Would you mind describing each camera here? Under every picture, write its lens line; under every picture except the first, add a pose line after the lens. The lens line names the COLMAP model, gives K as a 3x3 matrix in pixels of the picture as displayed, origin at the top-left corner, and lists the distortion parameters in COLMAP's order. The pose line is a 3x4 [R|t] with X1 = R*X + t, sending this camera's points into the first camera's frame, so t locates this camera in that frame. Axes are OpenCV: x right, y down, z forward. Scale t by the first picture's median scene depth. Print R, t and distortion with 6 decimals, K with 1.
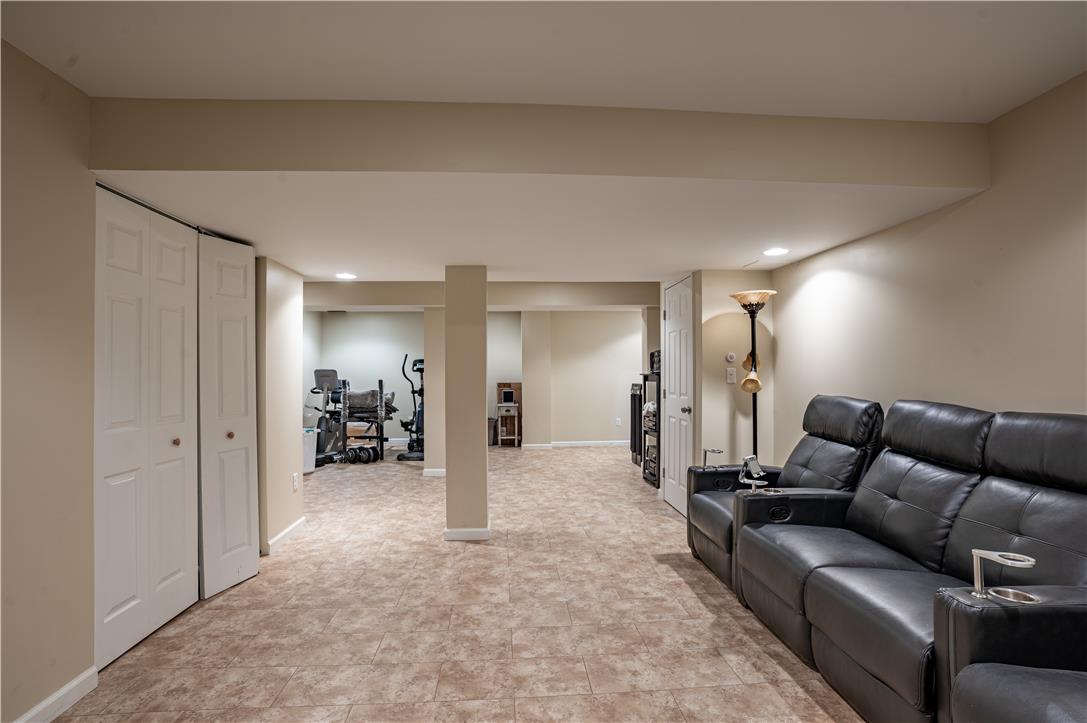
lens RADIAL K [[533.8, 0, 540.2], [0, 533.8, 360.3], [0, 0, 1]] dist [-0.085449, 0.050149]
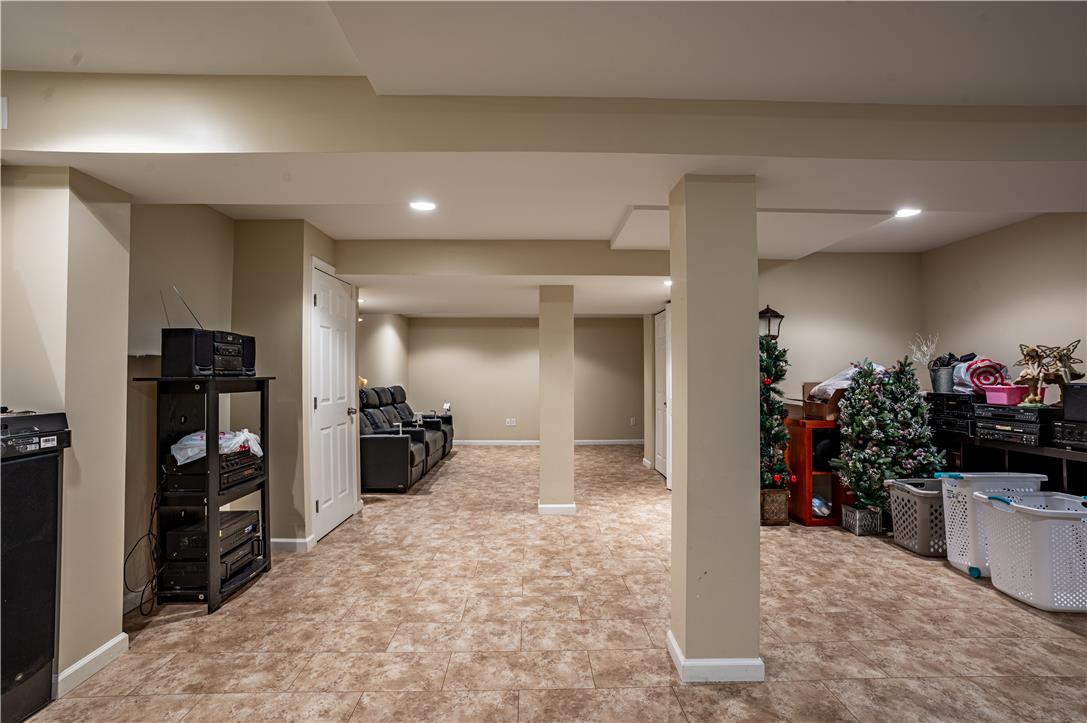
lens RADIAL K [[509.0, 0, 544.9], [0, 509.0, 363.8], [0, 0, 1]] dist [-0.078760, 0.041082]
pose [[-0.999291, 0.007375, 0.036910, -0.178976], [0.005543, 0.998759, -0.049495, 0.064347], [-0.037229, -0.049255, -0.998092, 2.492621]]
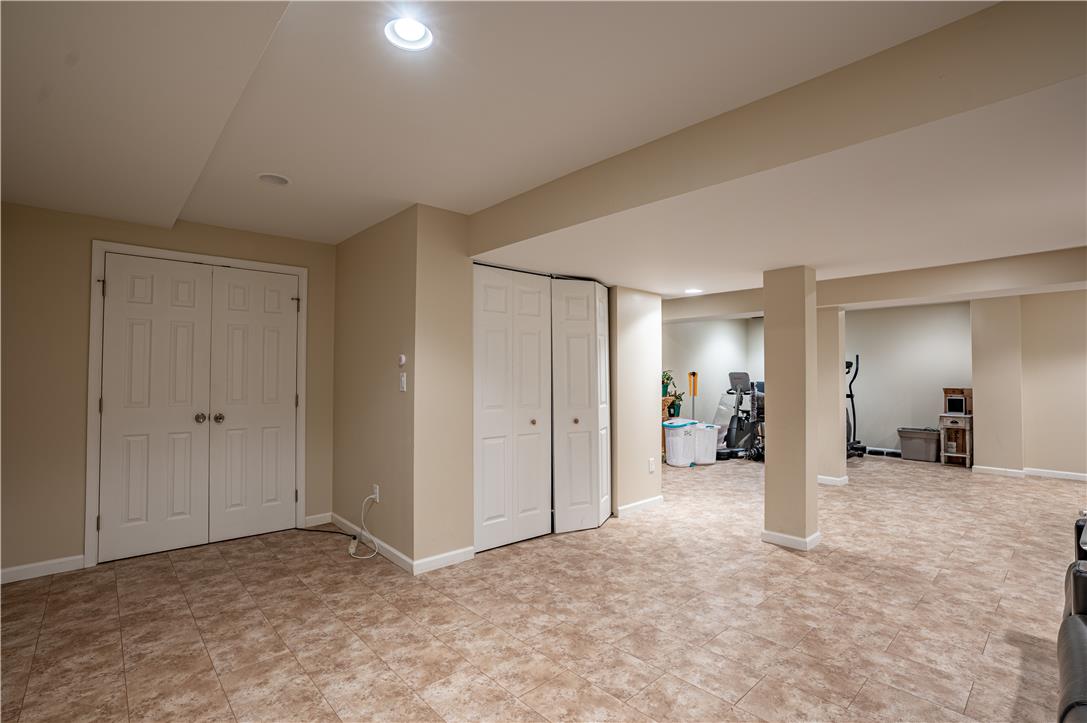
lens RADIAL K [[509.0, 0, 544.9], [0, 509.0, 363.8], [0, 0, 1]] dist [-0.078760, 0.041082]
pose [[0.625824, -0.011769, -0.779875, 0.347521], [0.013313, 0.999902, -0.004406, -0.002426], [0.779850, -0.007625, 0.625920, 0.081106]]
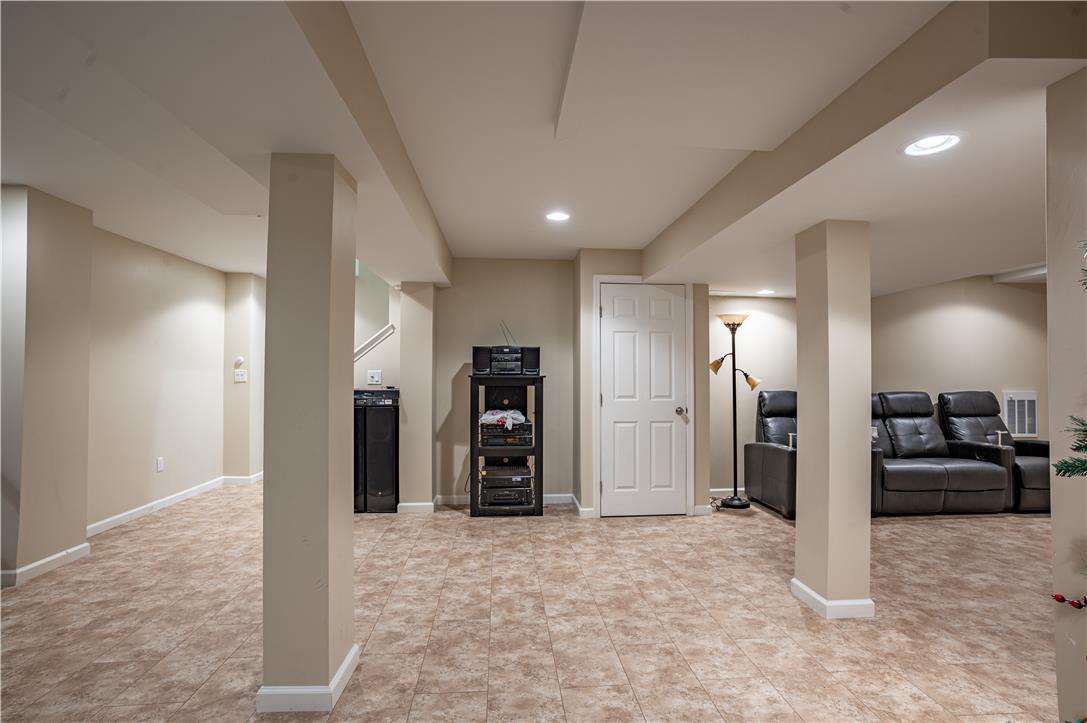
lens RADIAL K [[521.2, 0, 541.1], [0, 521.2, 365.4], [0, 0, 1]] dist [-0.083017, 0.043629]
pose [[-0.012078, 0.021423, 0.999698, -0.940894], [-0.030391, 0.999301, -0.021782, 0.043414], [-0.999465, -0.030645, -0.011418, 1.623496]]
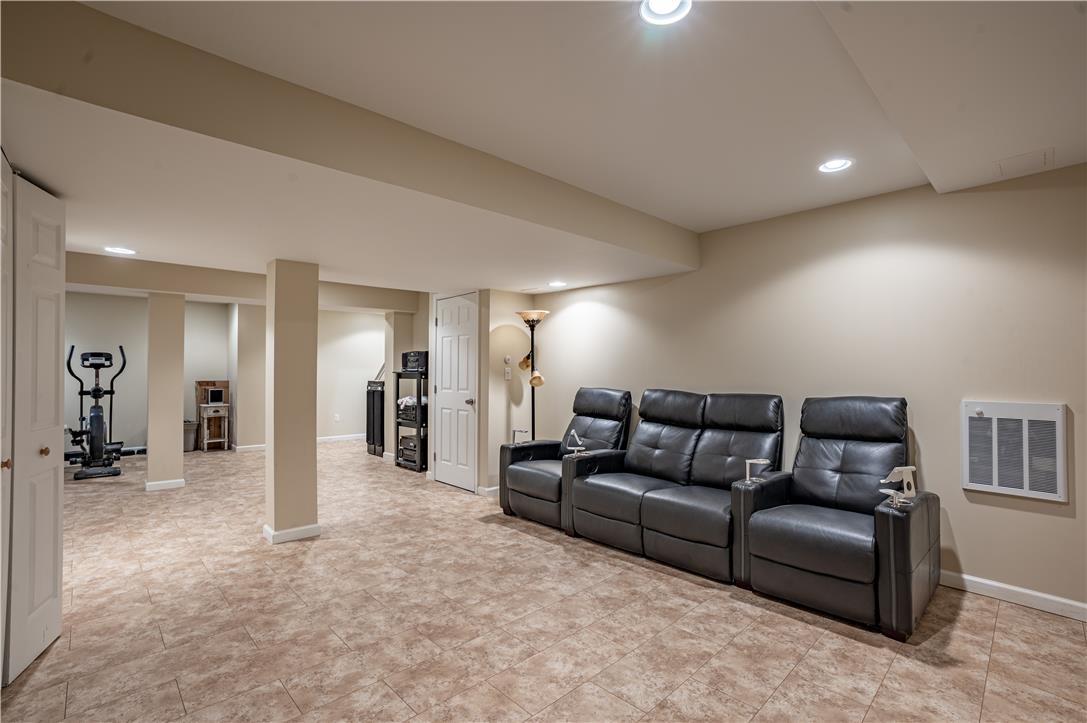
lens RADIAL K [[501.4, 0, 538.8], [0, 501.4, 360.9], [0, 0, 1]] dist [-0.073170, 0.040553]
pose [[0.773853, 0.018702, 0.633089, -0.420200], [-0.020287, 0.999783, -0.004736, 0.002336], [-0.633040, -0.009179, 0.774065, 0.009392]]
